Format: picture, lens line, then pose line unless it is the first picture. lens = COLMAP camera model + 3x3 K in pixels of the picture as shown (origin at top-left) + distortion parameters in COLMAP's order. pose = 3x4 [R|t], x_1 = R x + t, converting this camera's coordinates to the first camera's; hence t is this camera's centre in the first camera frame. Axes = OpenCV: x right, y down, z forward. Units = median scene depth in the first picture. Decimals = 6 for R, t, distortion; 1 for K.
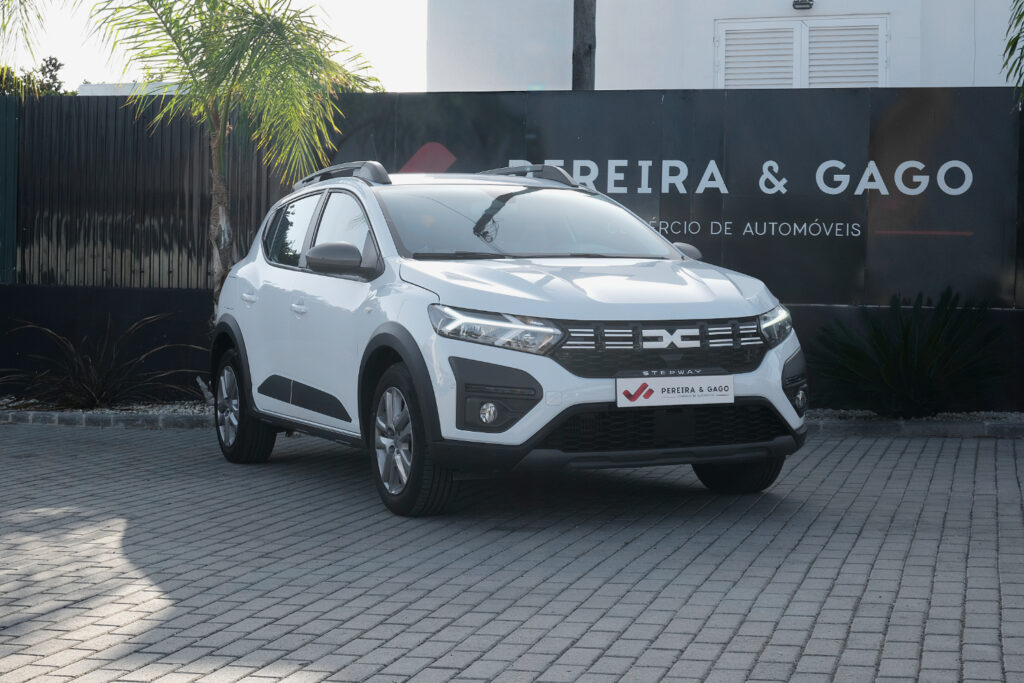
lens RADIAL K [[1717.0, 0, 504.4], [0, 1717.0, 350.7], [0, 0, 1]] dist [-0.058529, 0.000000]
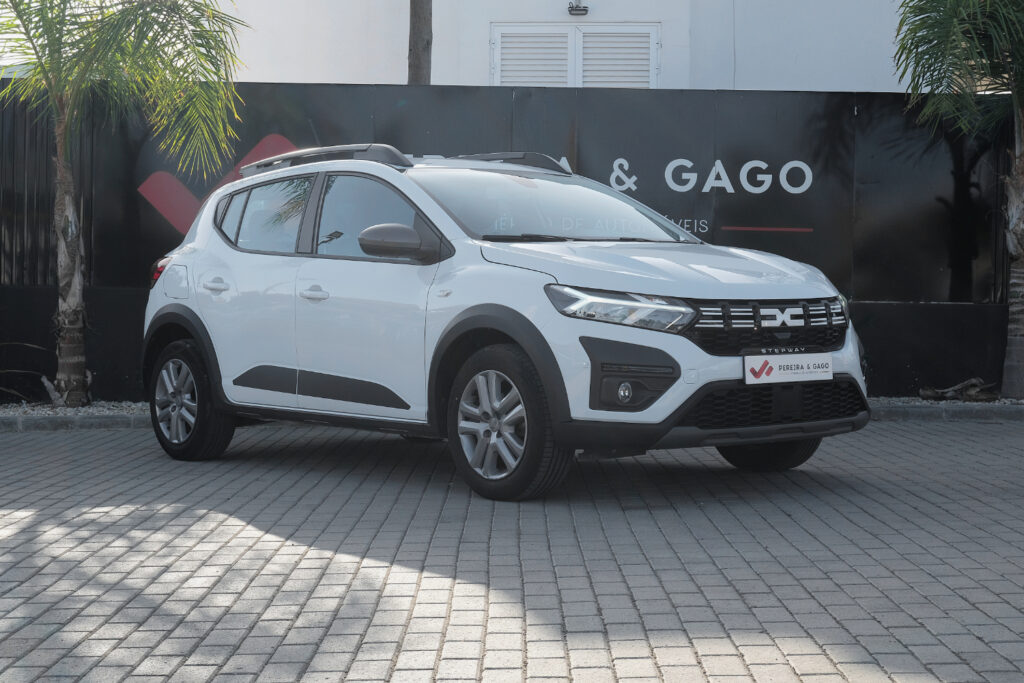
lens RADIAL K [[1706.7, 0, 514.9], [0, 1706.7, 338.8], [0, 0, 1]] dist [-0.022375, 0.000000]
pose [[0.969602, -0.007624, 0.244568, -0.158441], [0.010739, 0.999877, -0.011406, 0.008082], [-0.244451, 0.013686, 0.969565, 0.027472]]
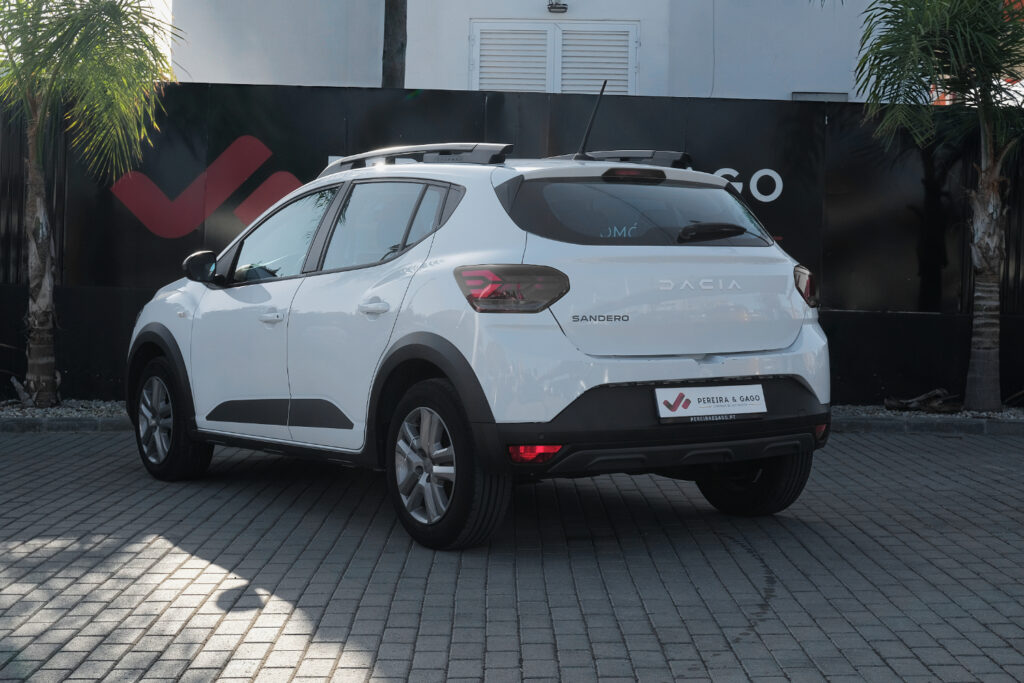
lens RADIAL K [[1717.0, 0, 517.8], [0, 1717.0, 338.6], [0, 0, 1]] dist [-0.058529, 0.000000]
pose [[0.967982, 0.001114, 0.251018, -0.147668], [-0.001672, 0.999997, 0.002008, -0.008561], [-0.251014, -0.002363, 0.967980, 0.014882]]
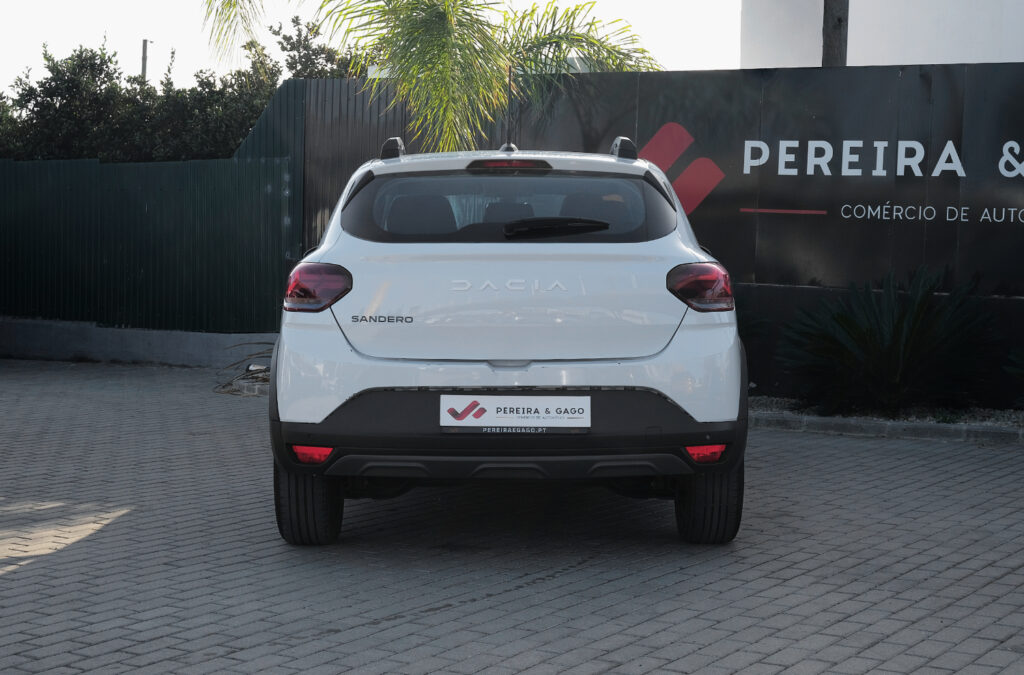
lens RADIAL K [[1717.0, 0, 521.5], [0, 1717.0, 333.0], [0, 0, 1]] dist [-0.058529, 0.000000]
pose [[0.948436, 0.029045, -0.315636, 0.213813], [-0.024381, 0.999528, 0.018717, -0.020321], [0.316030, -0.010057, 0.948696, 0.051280]]
